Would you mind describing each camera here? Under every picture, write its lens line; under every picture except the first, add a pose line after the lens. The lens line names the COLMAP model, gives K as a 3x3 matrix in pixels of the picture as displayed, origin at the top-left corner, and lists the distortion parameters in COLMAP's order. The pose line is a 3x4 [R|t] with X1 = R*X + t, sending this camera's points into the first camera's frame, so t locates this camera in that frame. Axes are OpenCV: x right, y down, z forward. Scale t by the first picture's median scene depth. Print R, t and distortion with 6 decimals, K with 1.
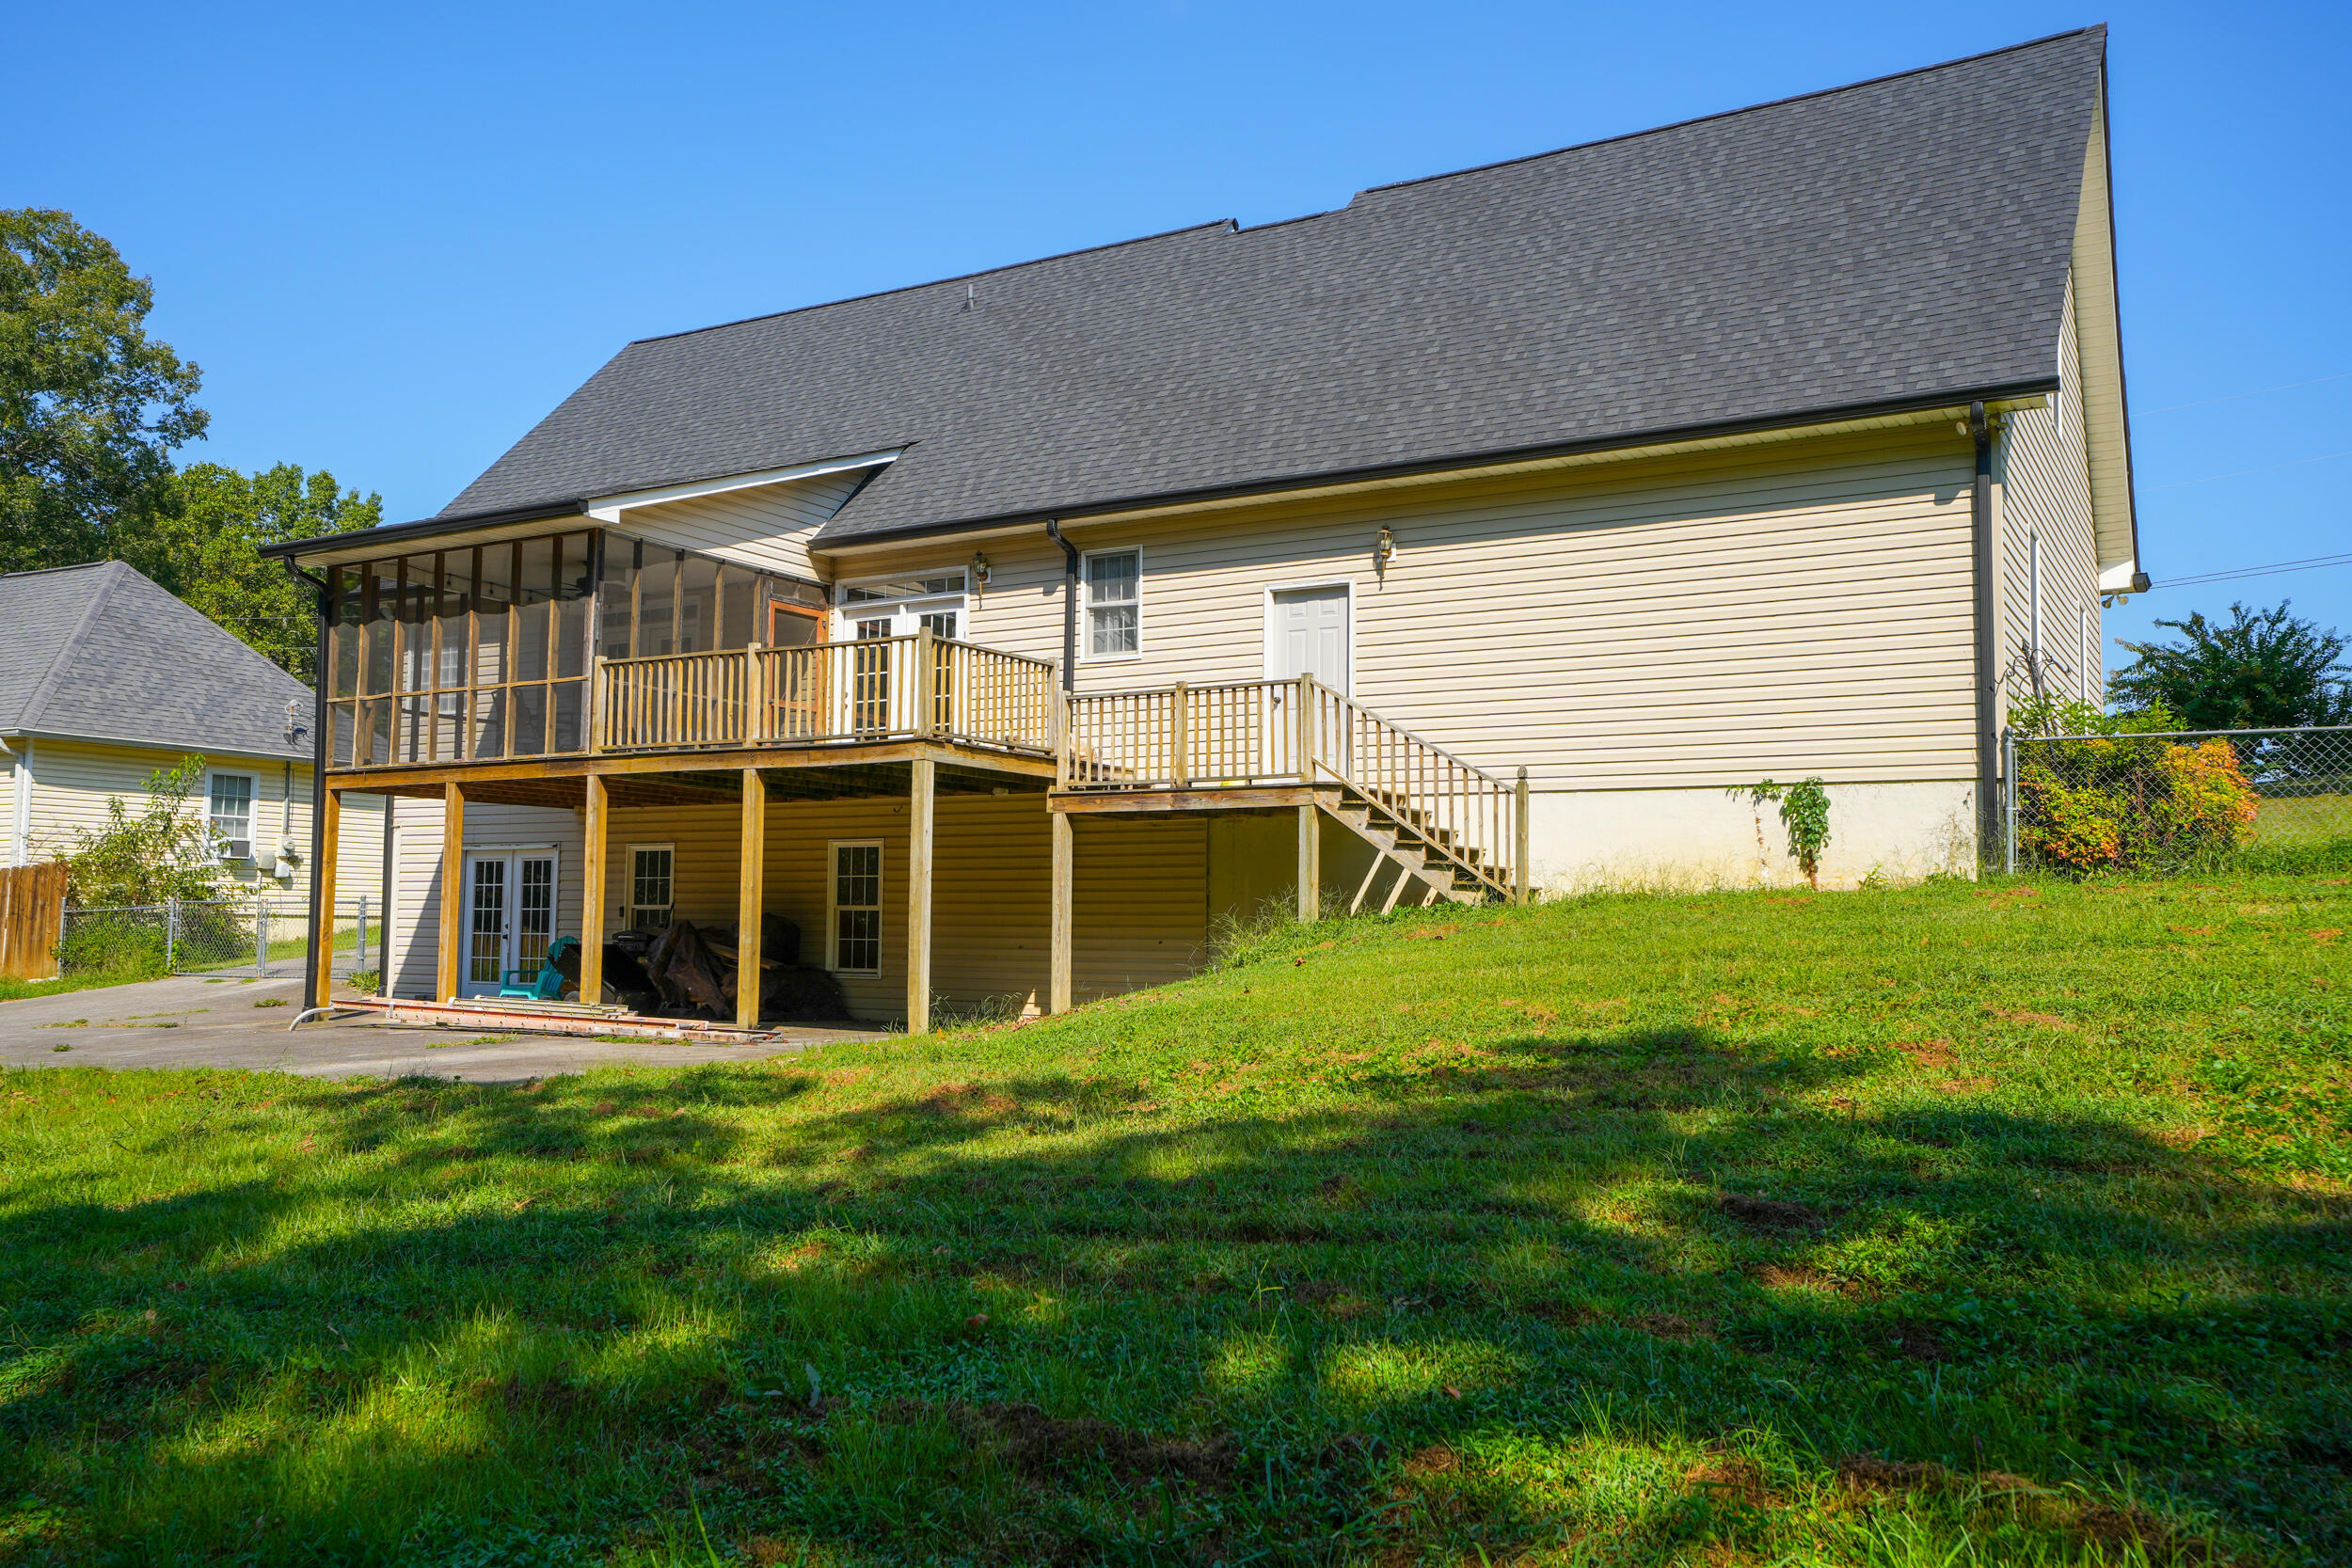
lens RADIAL K [[1827.2, 0, 1173.5], [0, 1827.2, 769.7], [0, 0, 1]] dist [0.037599, 0.034267]
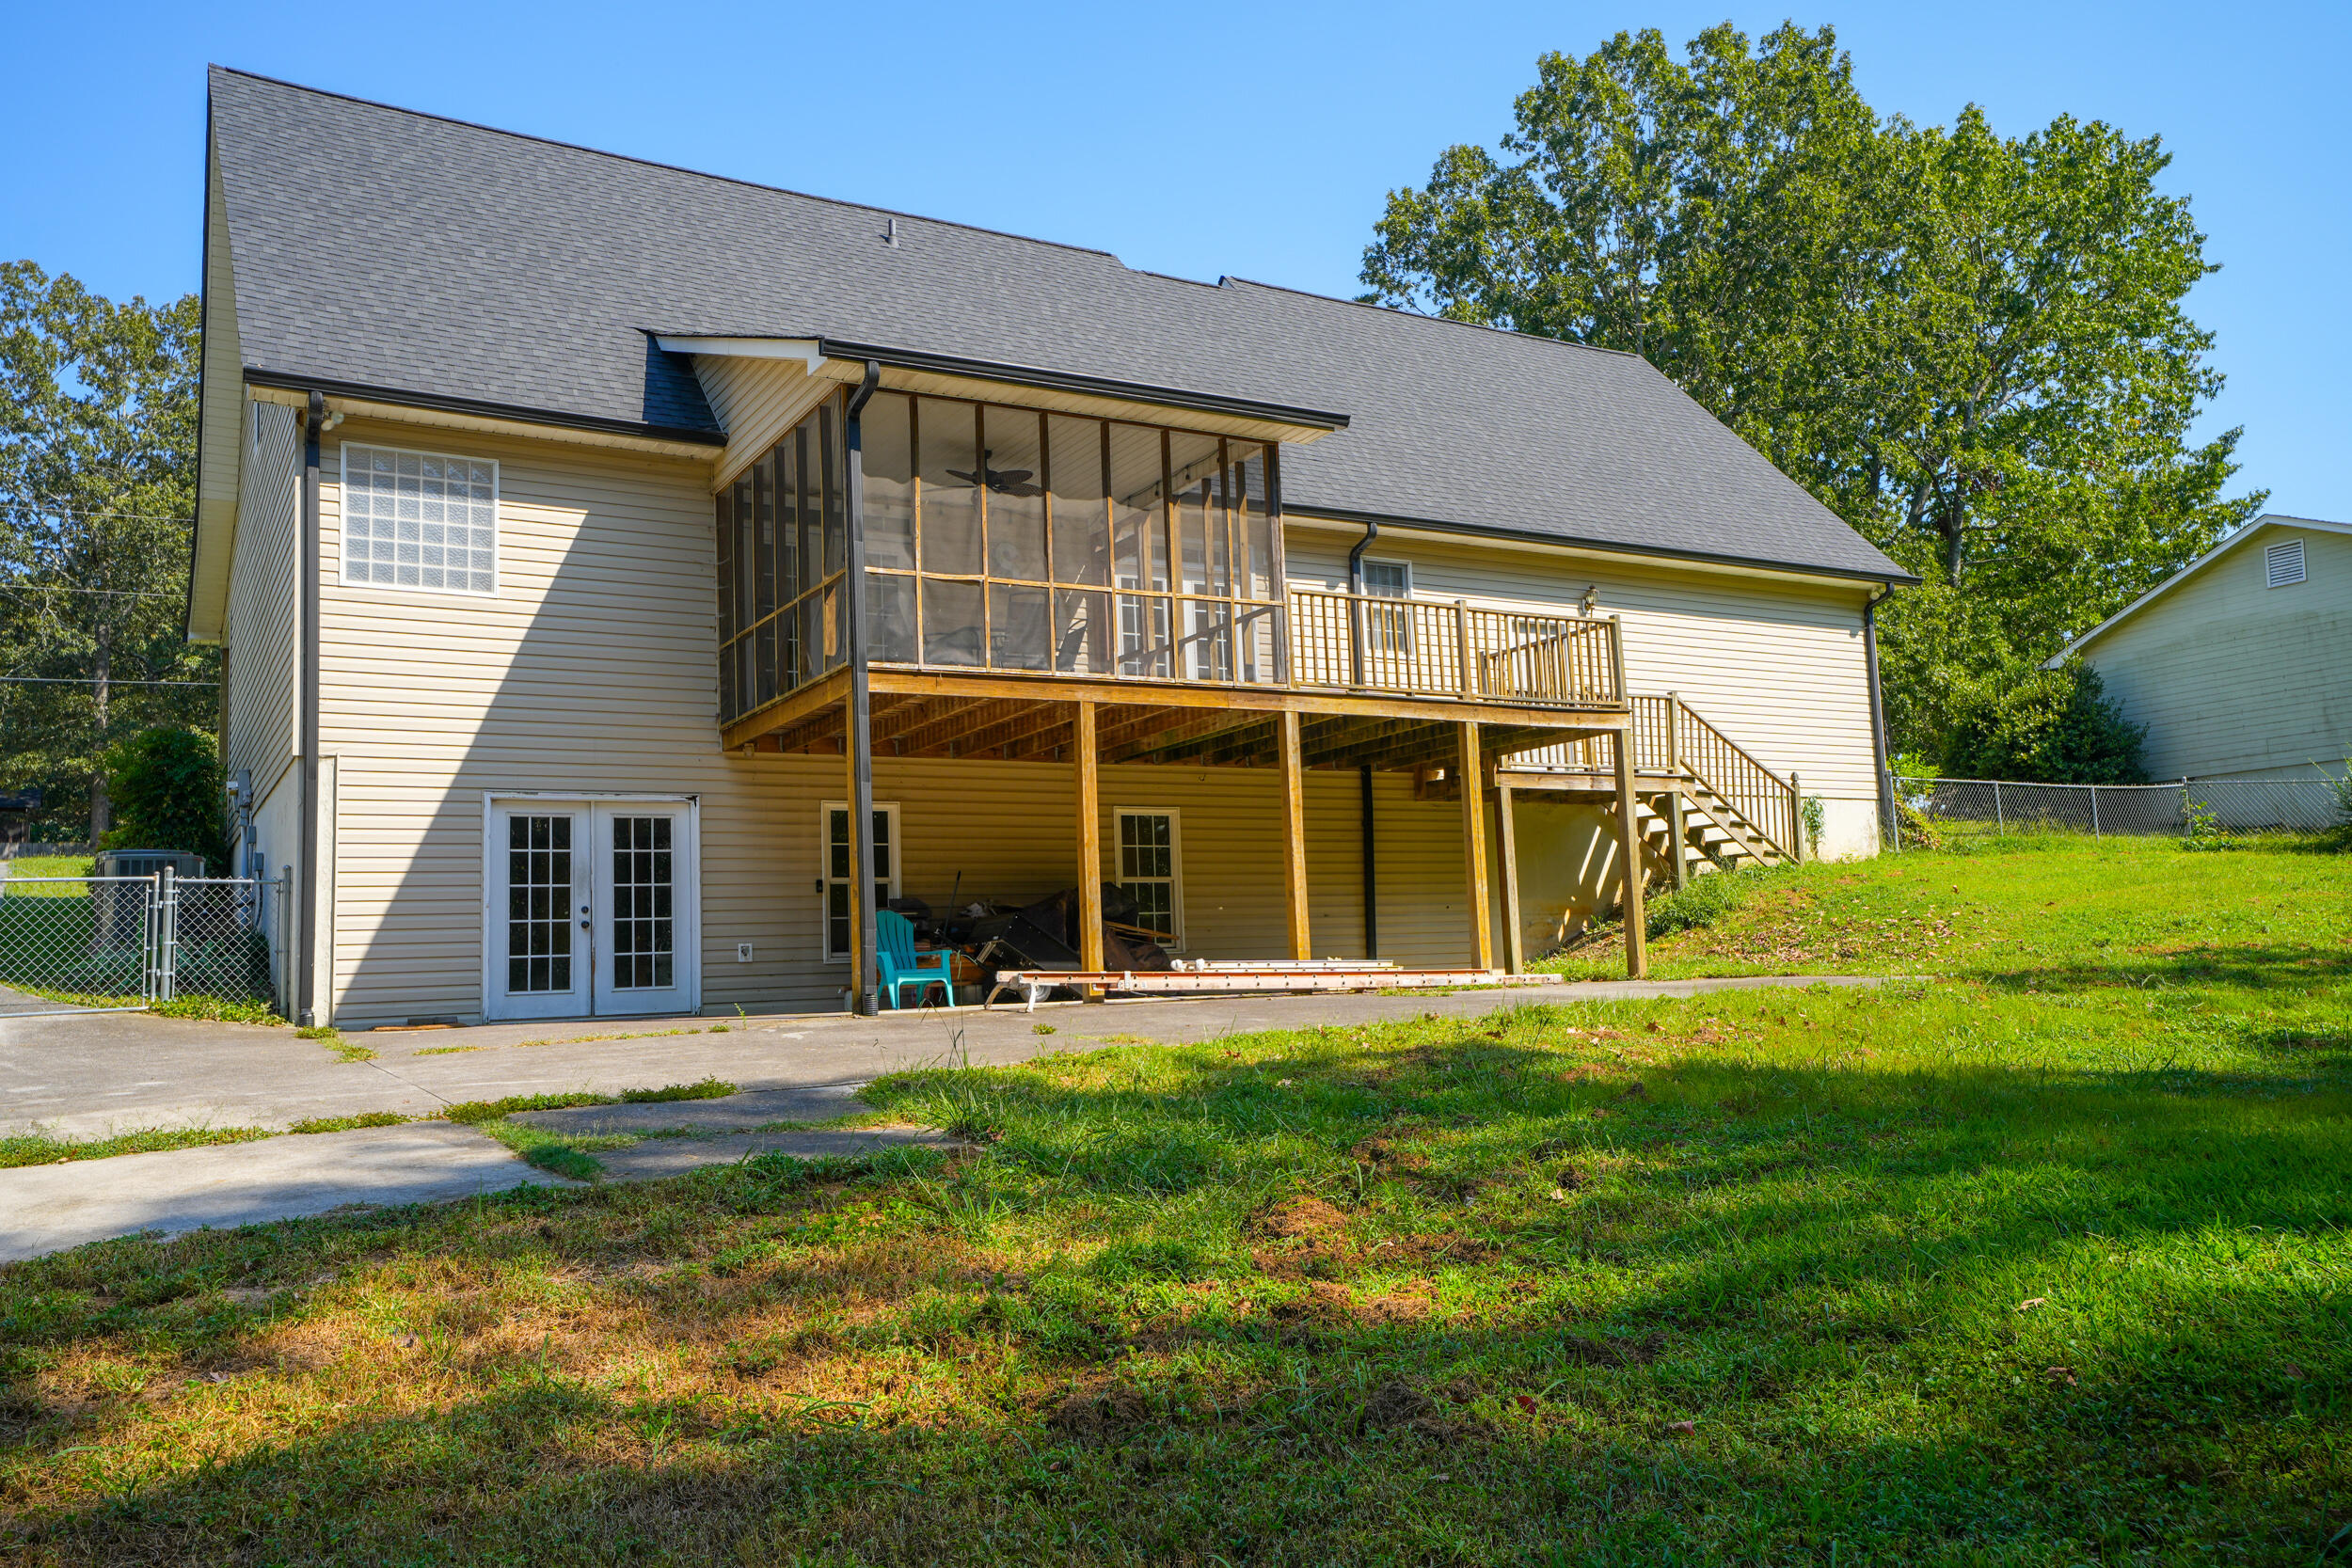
lens RADIAL K [[1827.2, 0, 1174.2], [0, 1827.2, 794.9], [0, 0, 1]] dist [0.037599, 0.034267]
pose [[0.481229, 0.064976, 0.874184, -1.069721], [-0.029953, 0.997886, -0.057681, 0.092585], [-0.876083, 0.001574, 0.482158, 0.576038]]
